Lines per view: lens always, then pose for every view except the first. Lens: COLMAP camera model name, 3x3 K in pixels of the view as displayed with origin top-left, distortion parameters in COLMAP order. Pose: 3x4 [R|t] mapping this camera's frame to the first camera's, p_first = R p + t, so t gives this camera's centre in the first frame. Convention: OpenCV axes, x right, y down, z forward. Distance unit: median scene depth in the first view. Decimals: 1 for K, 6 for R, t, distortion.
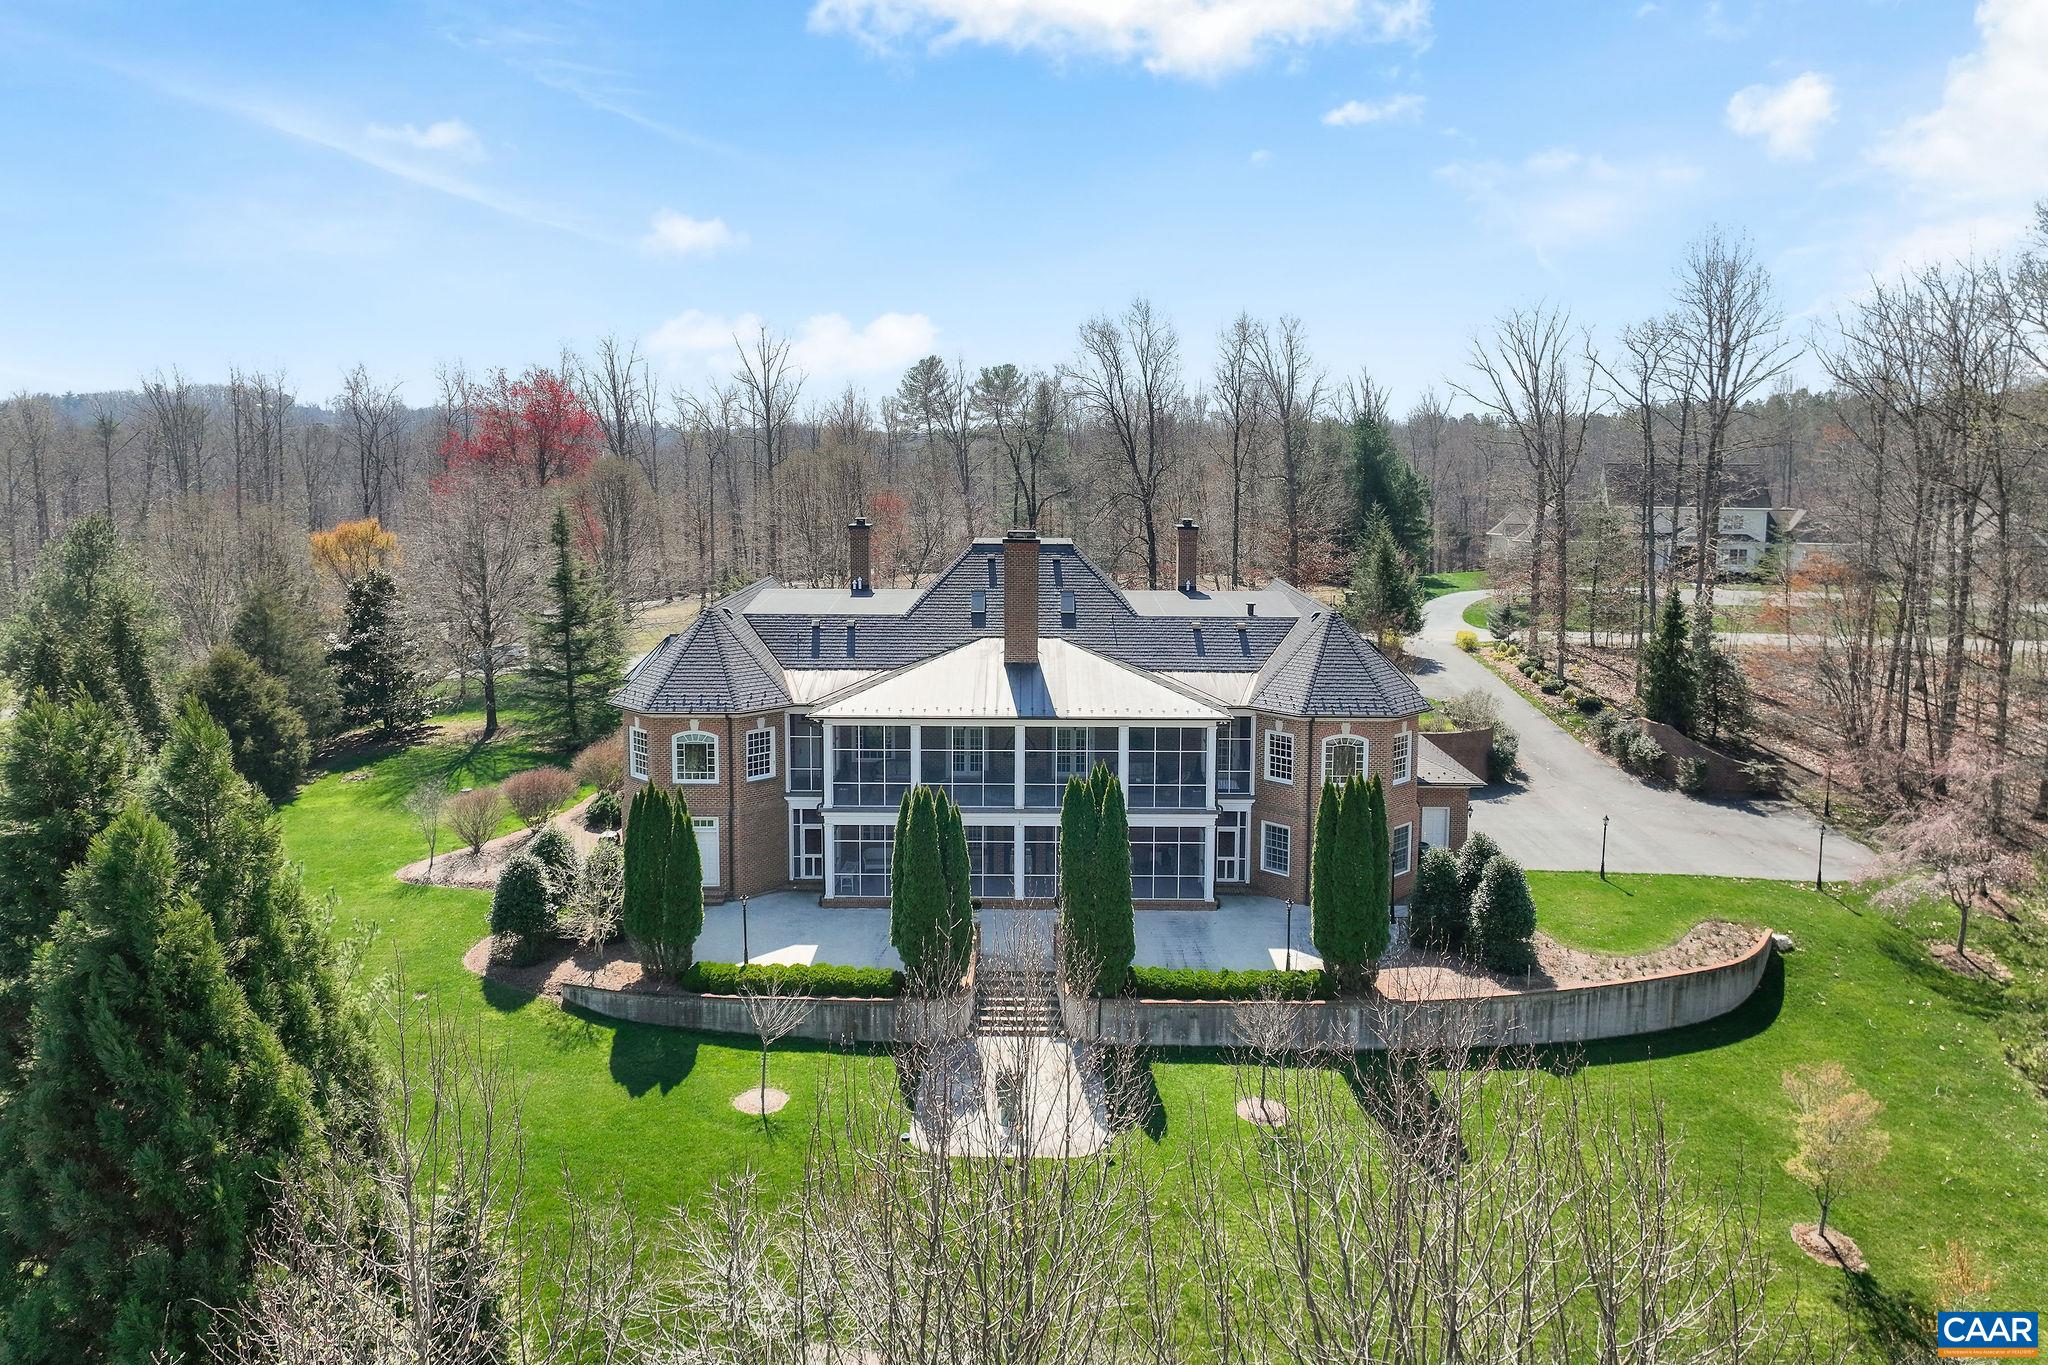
lens RADIAL K [[1412.2, 0, 1024.0], [0, 1412.2, 682.5], [0, 0, 1]] dist [0.004009, 0.000302]
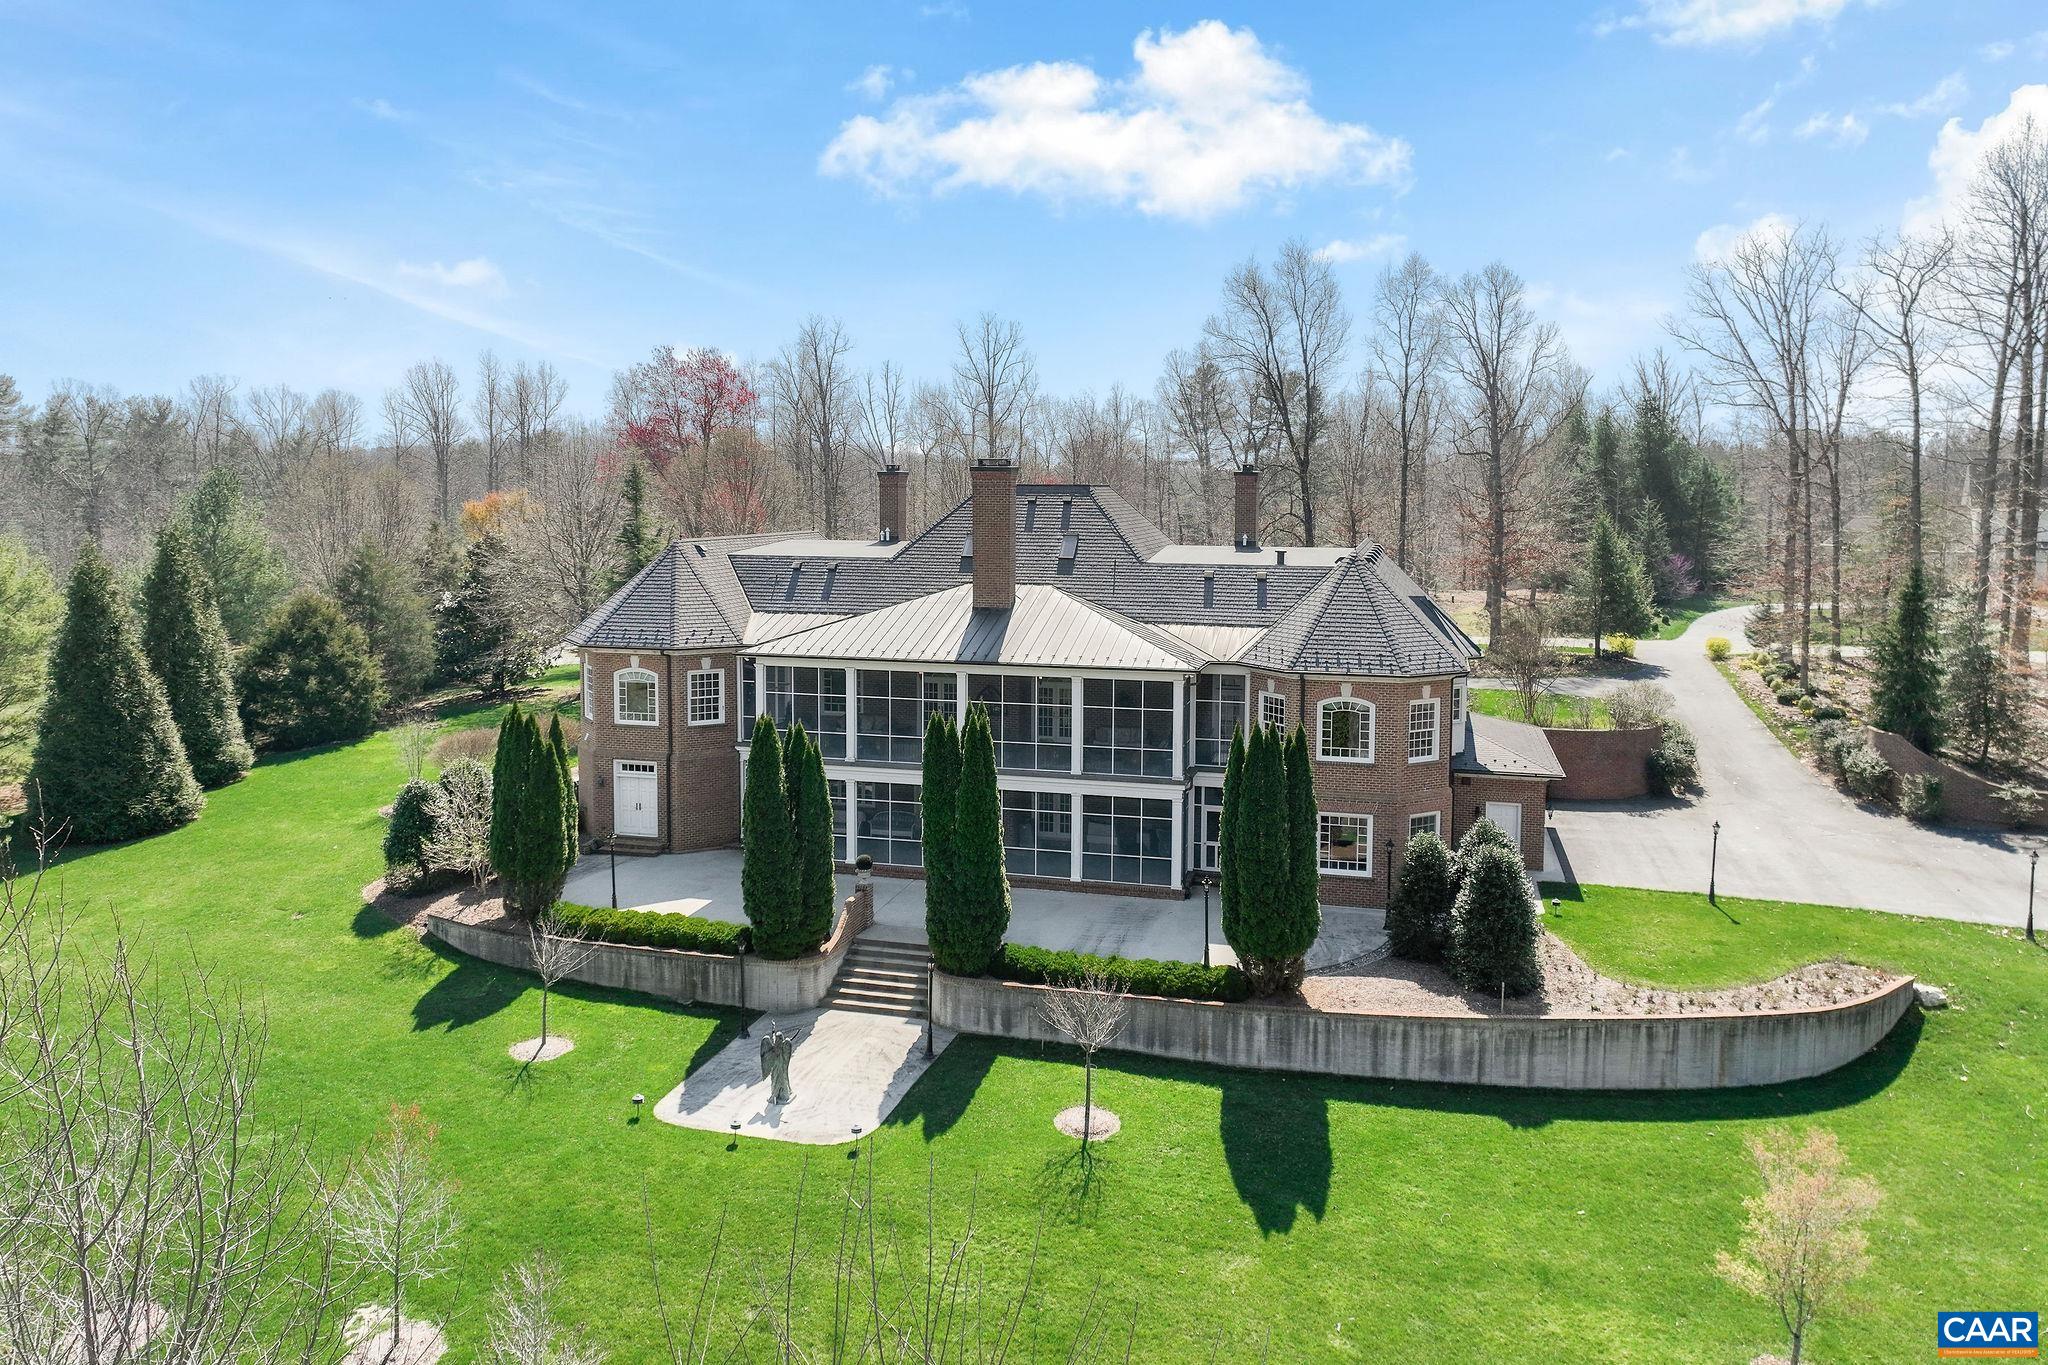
lens RADIAL K [[1433.8, 0, 1024.0], [0, 1433.8, 682.5], [0, 0, 1]] dist [0.003866, 0.004444]
pose [[0.967581, 0.033560, -0.250323, 0.258871], [-0.041042, 0.998851, -0.024728, 0.057496], [0.249205, 0.034200, 0.967847, 0.145110]]
